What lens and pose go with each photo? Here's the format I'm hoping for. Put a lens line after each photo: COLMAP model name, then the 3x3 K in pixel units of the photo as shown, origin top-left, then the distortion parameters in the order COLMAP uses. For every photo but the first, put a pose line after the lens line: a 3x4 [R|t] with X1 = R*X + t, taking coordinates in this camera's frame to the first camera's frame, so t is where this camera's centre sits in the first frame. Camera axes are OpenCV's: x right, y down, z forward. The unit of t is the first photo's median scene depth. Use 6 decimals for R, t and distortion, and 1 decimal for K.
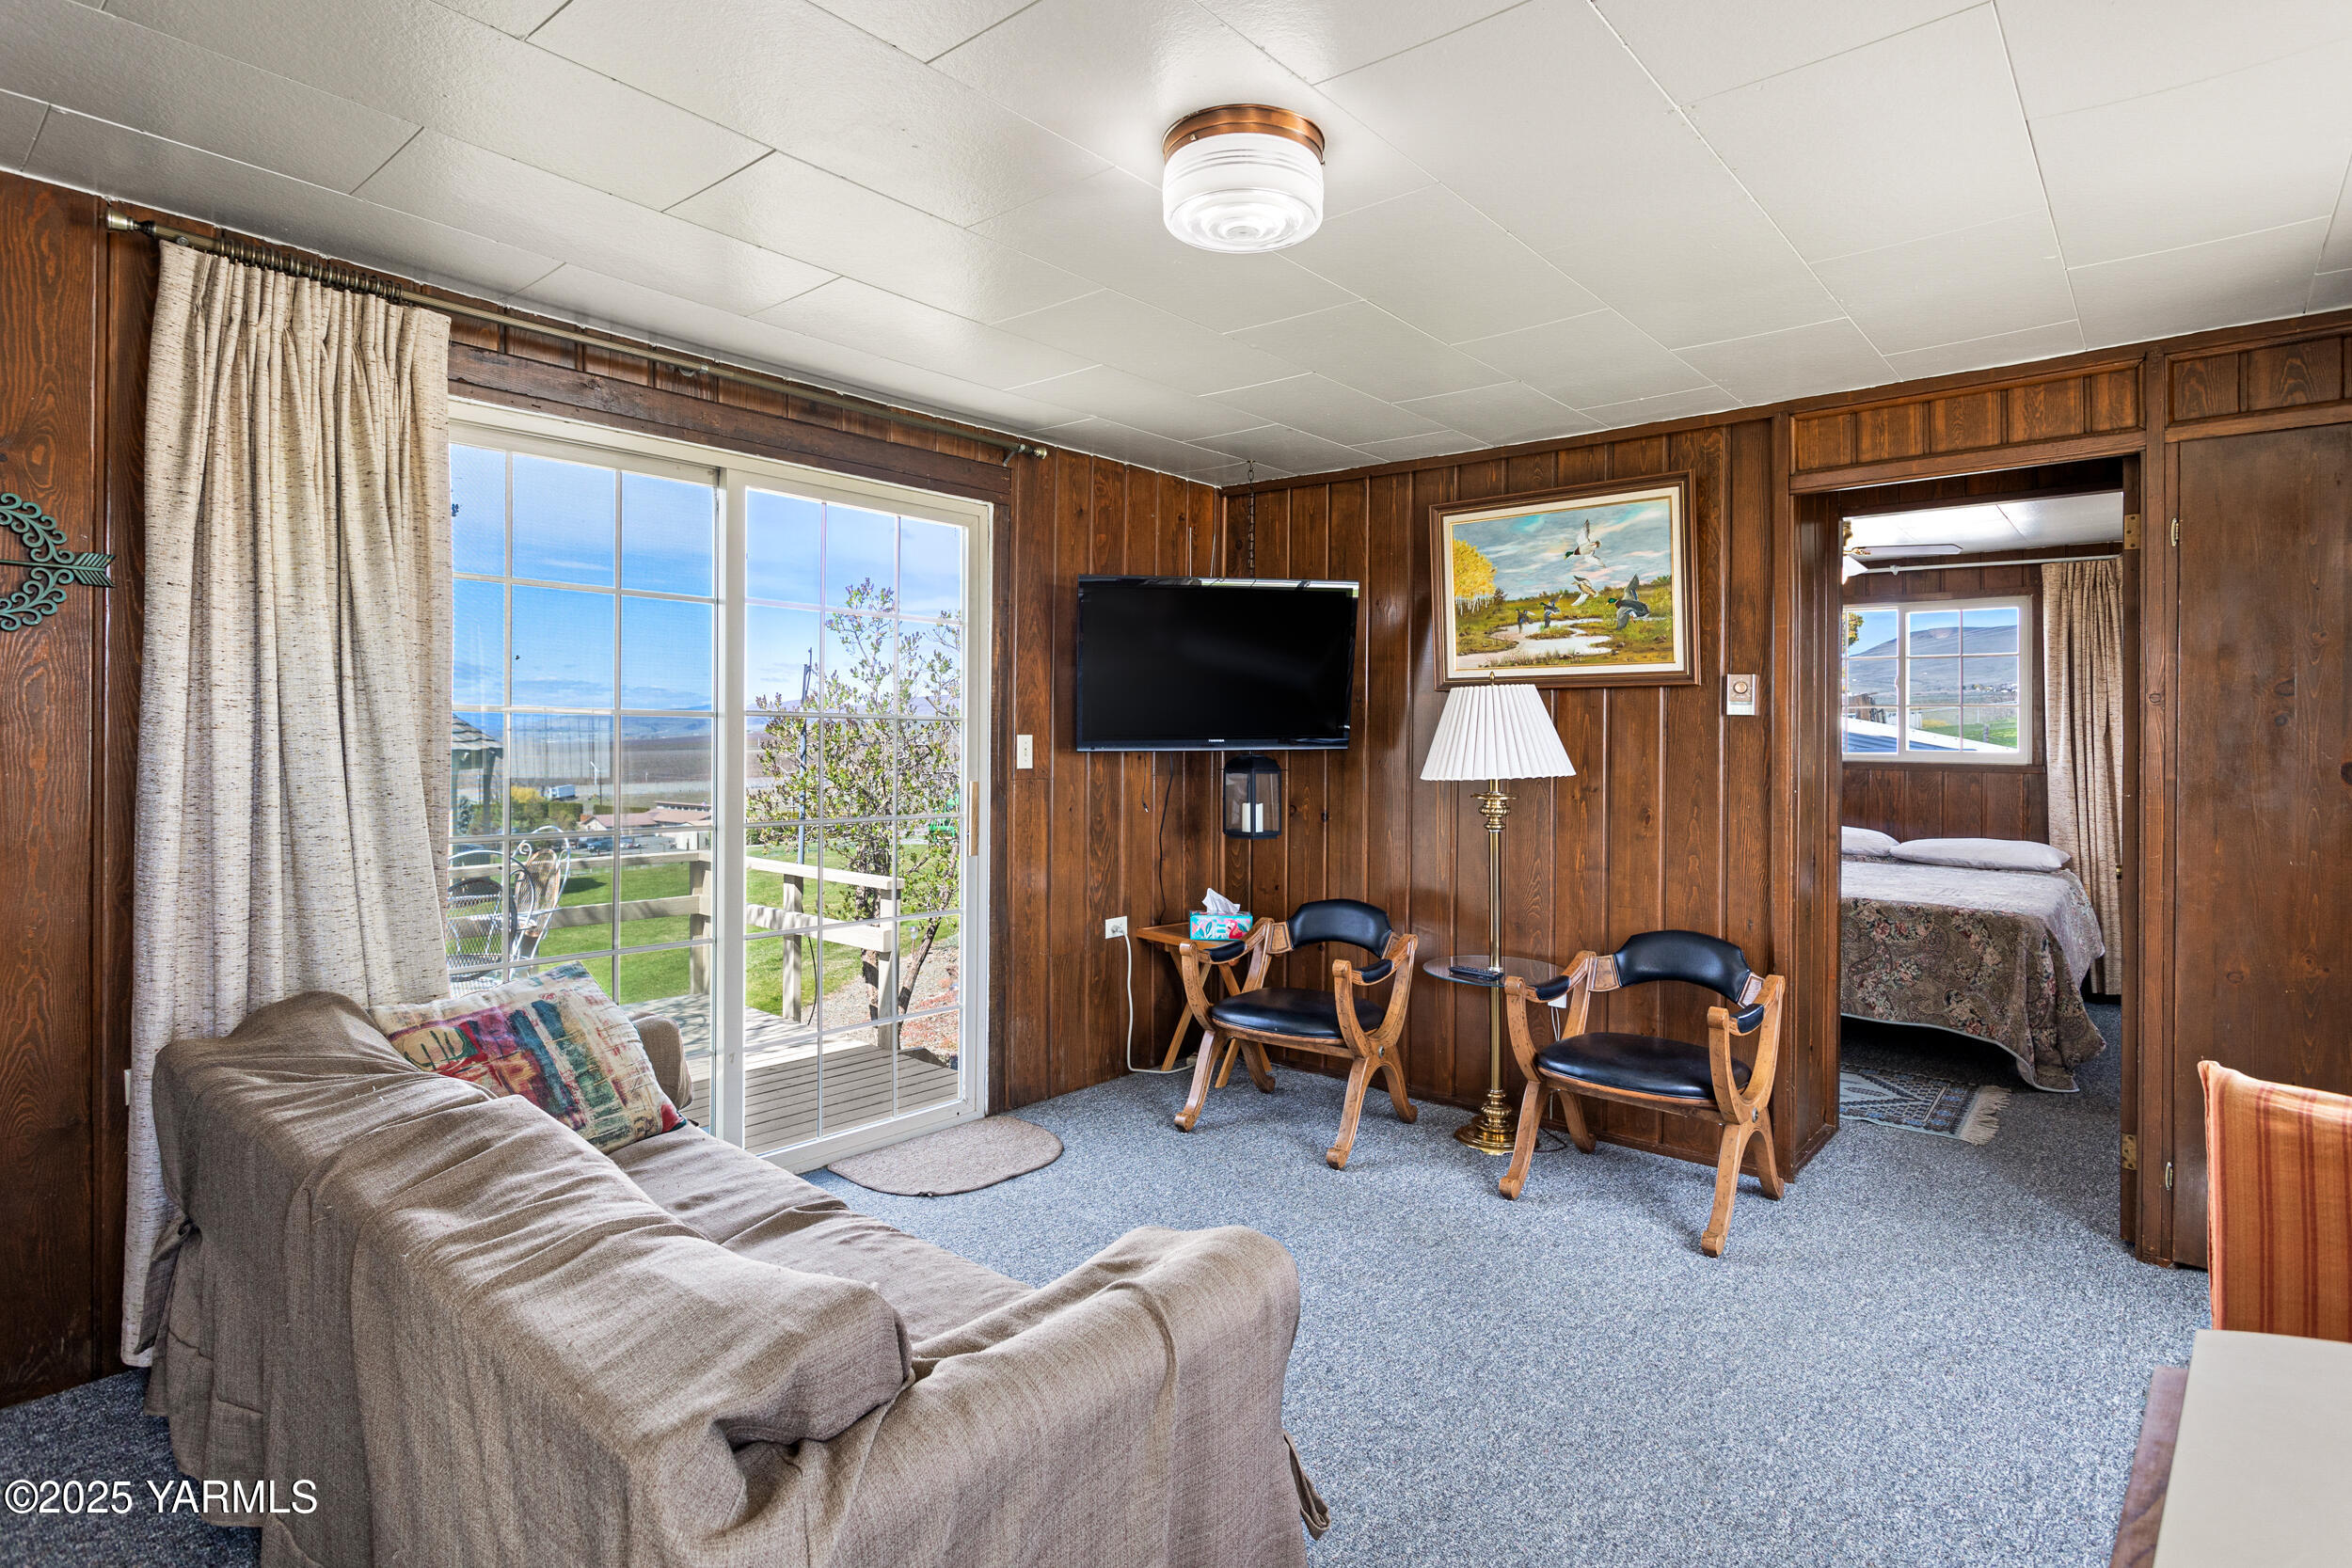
lens RADIAL K [[1203.4, 0, 1170.6], [0, 1203.4, 729.9], [0, 0, 1]] dist [-0.003054, 0.001269]
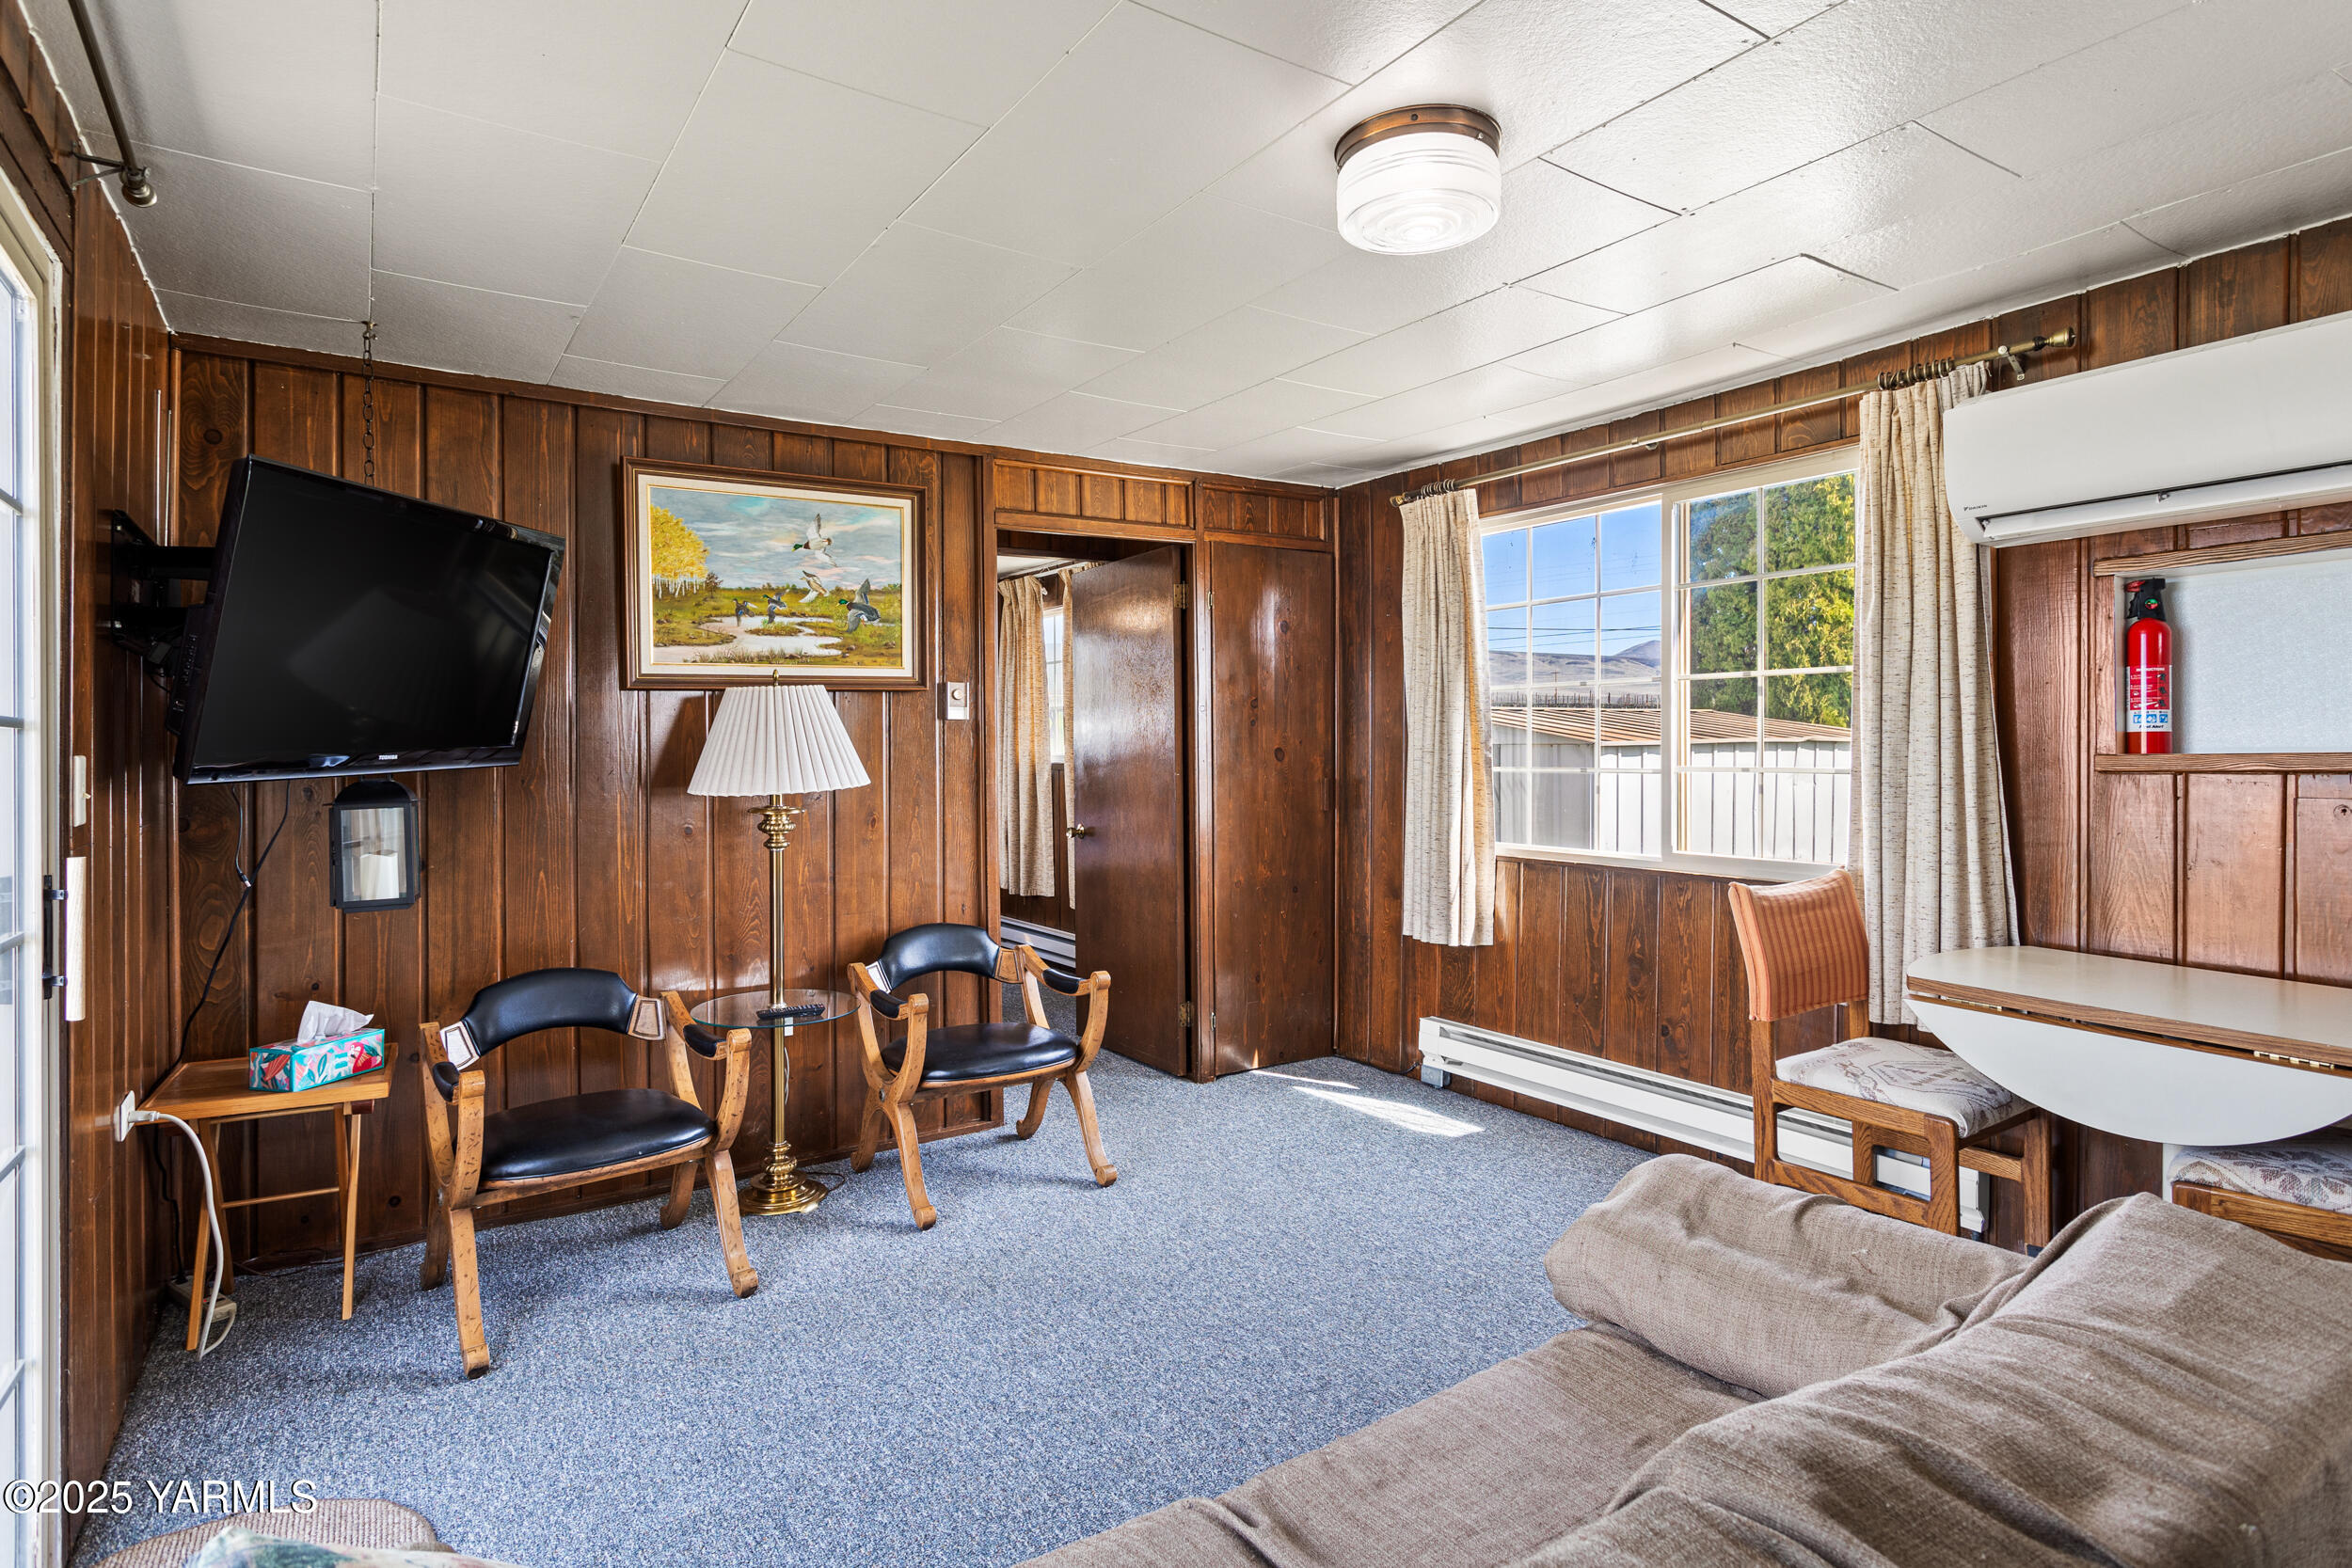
lens RADIAL K [[1203.4, 0, 1170.6], [0, 1203.4, 729.9], [0, 0, 1]] dist [-0.003054, 0.001269]
pose [[0.276849, -0.007708, 0.960882, -0.498230], [0.011296, 0.999925, 0.004767, -0.005230], [-0.960847, 0.009534, 0.276916, 0.475451]]
